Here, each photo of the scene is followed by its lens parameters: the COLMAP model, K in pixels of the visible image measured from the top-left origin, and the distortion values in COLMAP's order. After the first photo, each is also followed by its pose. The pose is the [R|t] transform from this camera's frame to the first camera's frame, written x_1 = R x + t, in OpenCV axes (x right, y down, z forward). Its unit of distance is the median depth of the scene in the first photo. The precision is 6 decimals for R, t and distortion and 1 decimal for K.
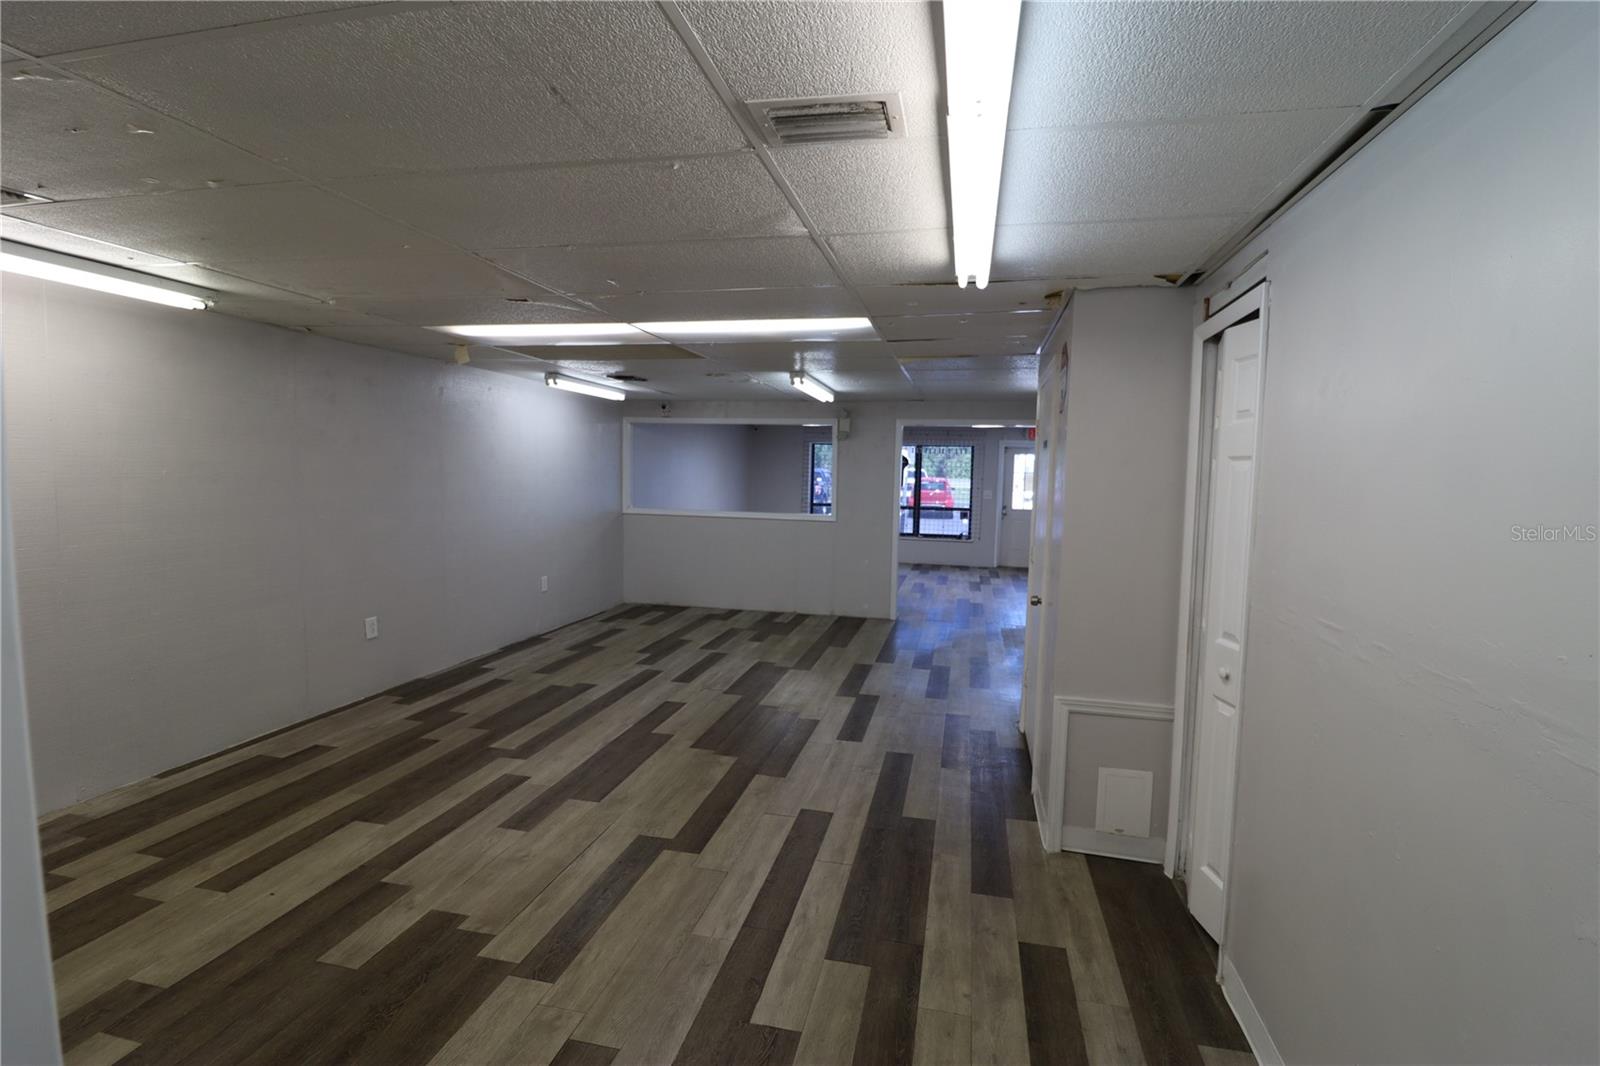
lens RADIAL K [[746.1, 0, 800.1], [0, 746.1, 535.0], [0, 0, 1]] dist [-0.022791, -0.003926]
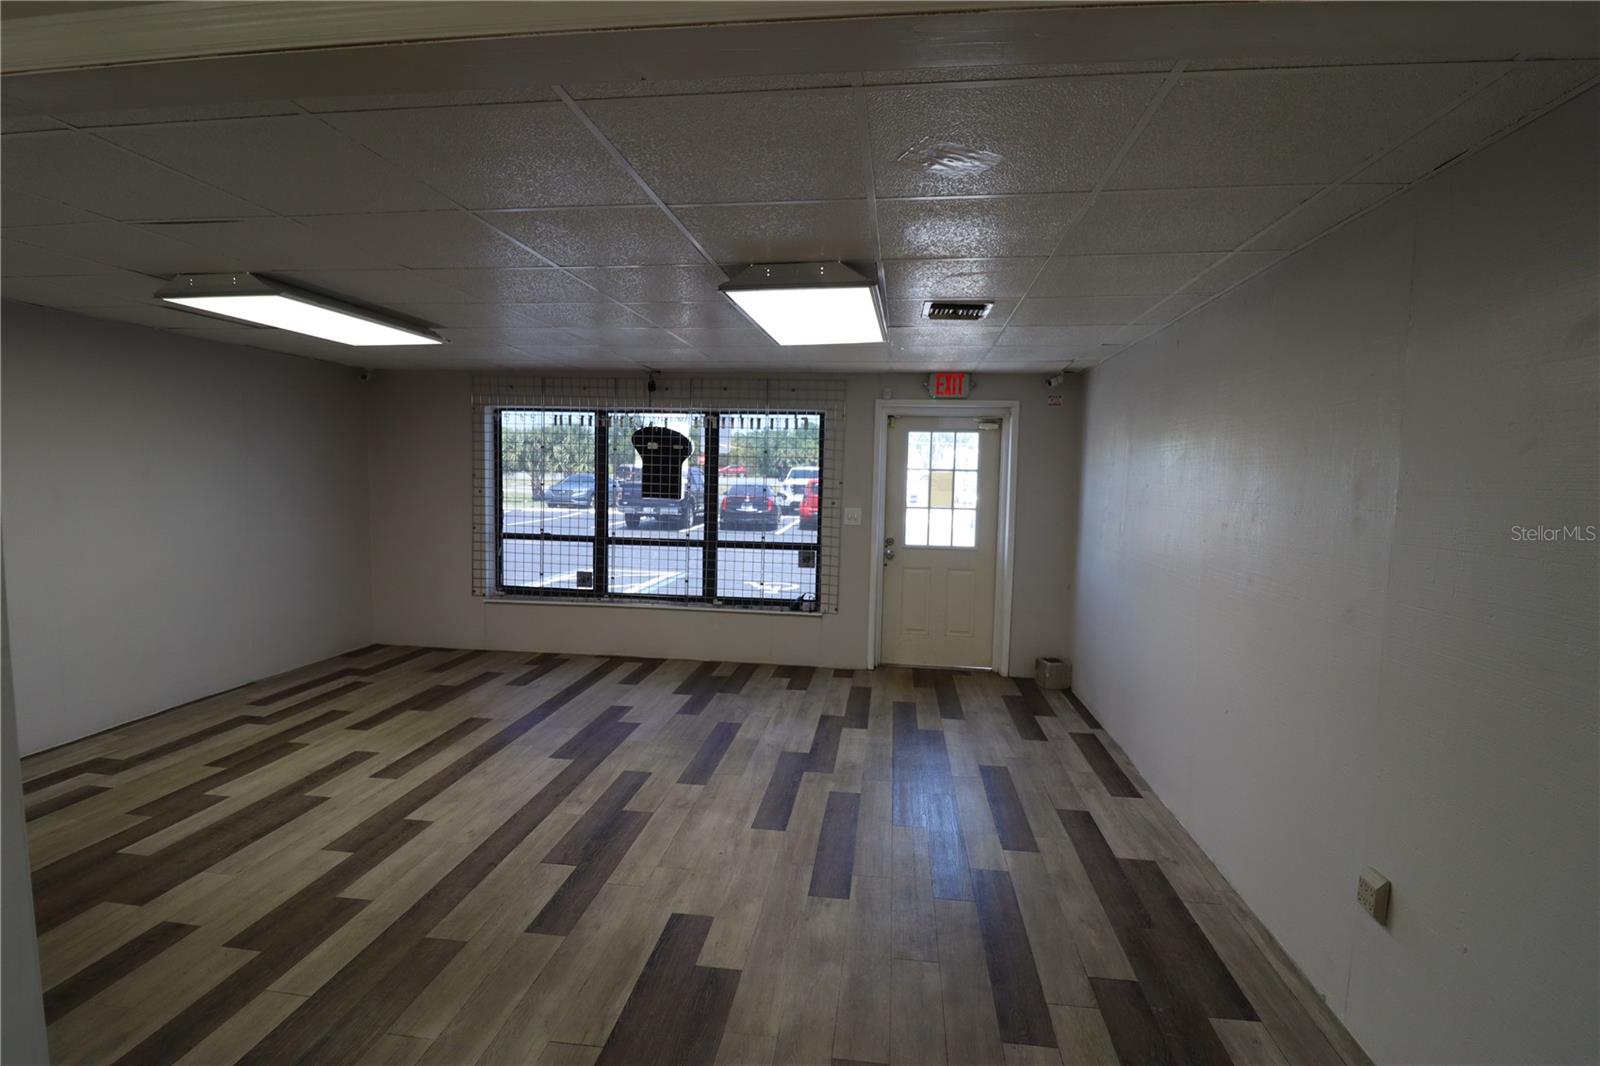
lens RADIAL K [[746.1, 0, 799.3], [0, 746.1, 520.9], [0, 0, 1]] dist [-0.022791, -0.003926]
pose [[0.996342, -0.009567, 0.084922, 0.176562], [0.010254, 0.999918, -0.007648, -0.047325], [-0.084842, 0.008491, 0.996358, 0.528527]]
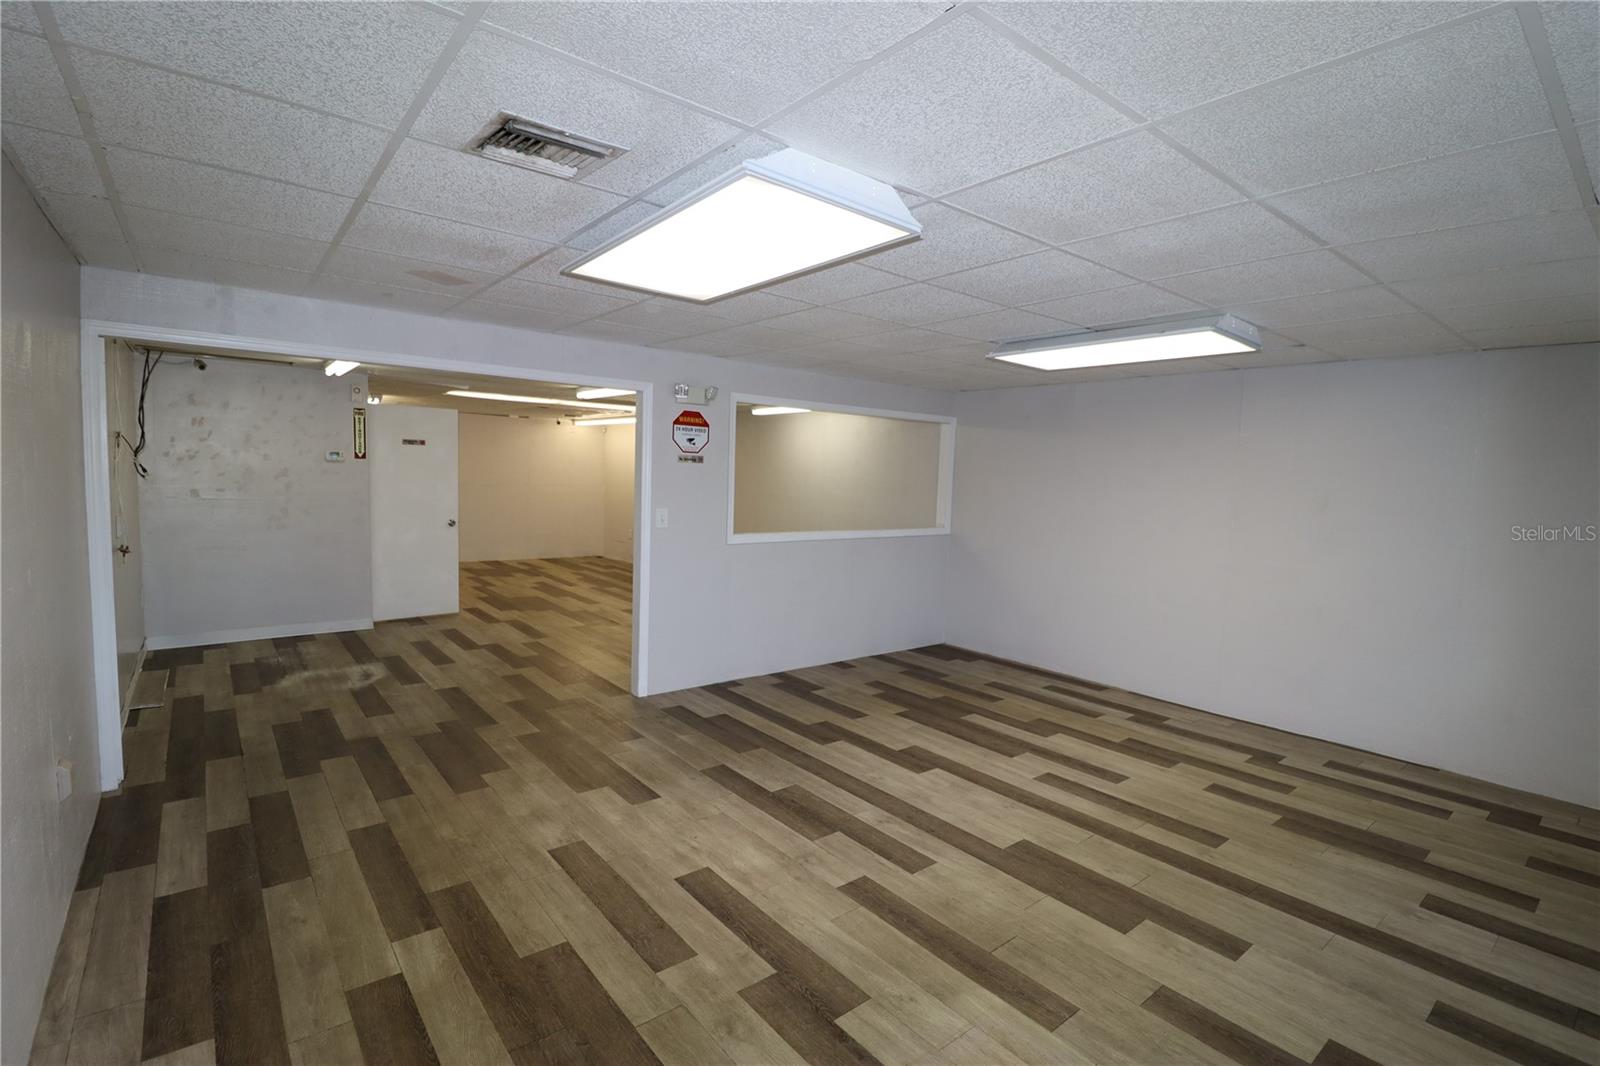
lens RADIAL K [[746.1, 0, 803.9], [0, 746.1, 538.5], [0, 0, 1]] dist [-0.022791, -0.003926]
pose [[-0.626052, 0.021471, -0.779485, 0.341948], [-0.109870, 0.987220, 0.115436, -0.072796], [0.772002, 0.157911, -0.615692, 0.944459]]
